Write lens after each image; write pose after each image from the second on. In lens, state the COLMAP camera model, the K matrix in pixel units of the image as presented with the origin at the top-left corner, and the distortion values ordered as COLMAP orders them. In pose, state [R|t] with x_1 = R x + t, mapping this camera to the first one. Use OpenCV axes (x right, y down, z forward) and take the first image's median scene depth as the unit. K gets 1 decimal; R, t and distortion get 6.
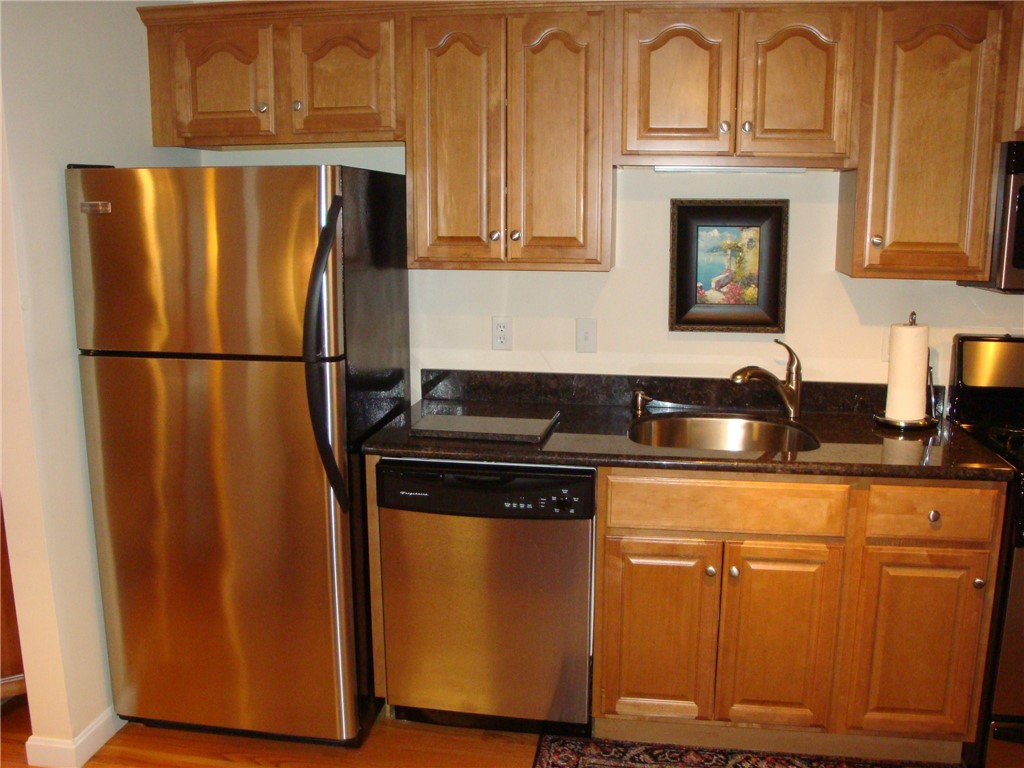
lens RADIAL K [[915.1, 0, 511.4], [0, 915.1, 387.9], [0, 0, 1]] dist [-0.157930, 0.143923]
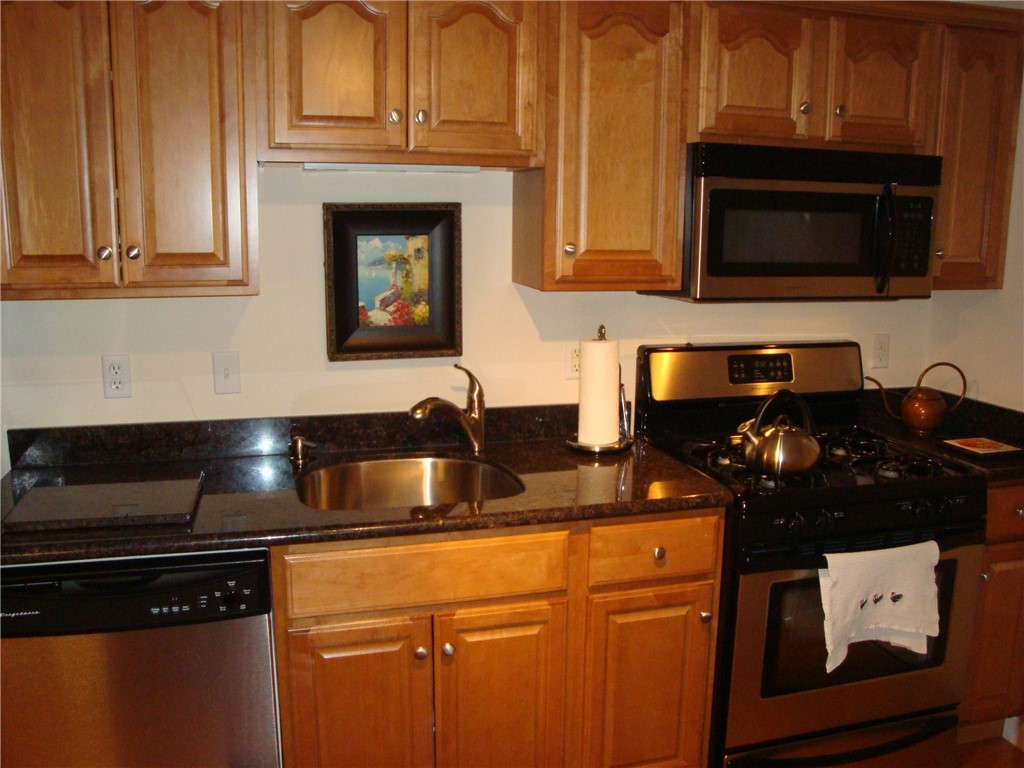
lens RADIAL K [[915.1, 0, 509.6], [0, 915.1, 386.7], [0, 0, 1]] dist [-0.157930, 0.143923]
pose [[0.903146, -0.071640, 0.423314, -0.037219], [0.073532, 0.997222, 0.011885, -0.043241], [-0.422989, 0.020393, 0.905905, 0.204597]]
